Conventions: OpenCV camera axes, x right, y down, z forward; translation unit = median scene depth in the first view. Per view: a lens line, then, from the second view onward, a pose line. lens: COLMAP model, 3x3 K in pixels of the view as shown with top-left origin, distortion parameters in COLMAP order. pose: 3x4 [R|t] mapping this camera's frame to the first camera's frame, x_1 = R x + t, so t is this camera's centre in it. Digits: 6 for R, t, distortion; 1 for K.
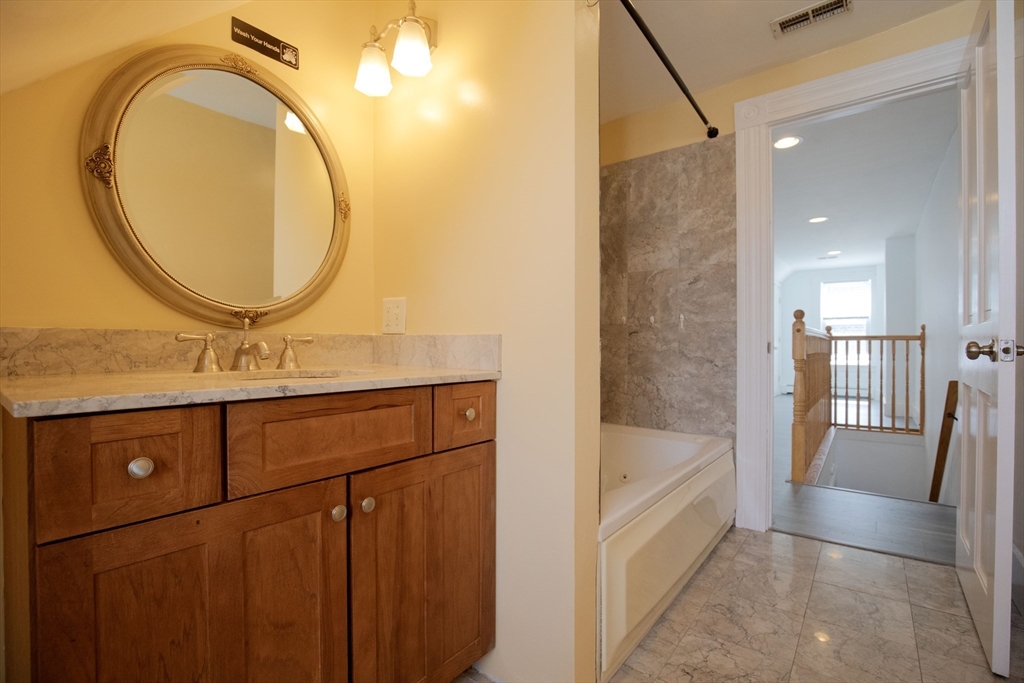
lens RADIAL K [[462.7, 0, 513.8], [0, 462.7, 346.0], [0, 0, 1]] dist [-0.033269, 0.000102]
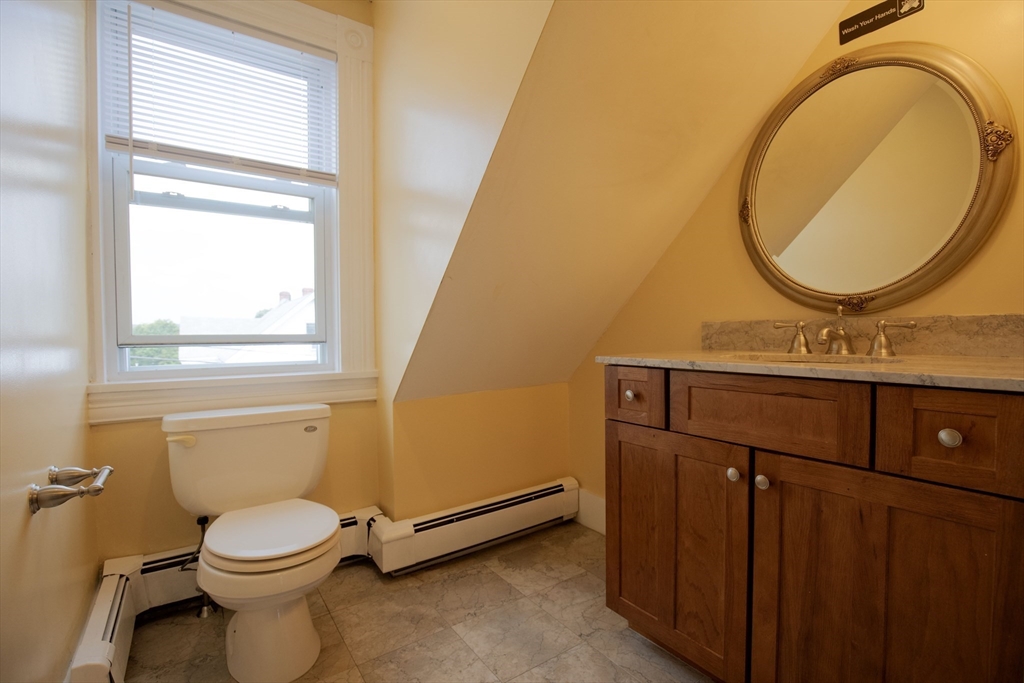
lens RADIAL K [[462.7, 0, 513.8], [0, 462.7, 346.0], [0, 0, 1]] dist [-0.033269, 0.000102]
pose [[-0.286760, 0.031349, -0.957490, 0.796469], [0.009240, 0.999508, 0.029957, -0.006375], [0.957958, -0.000256, -0.286908, 0.704206]]
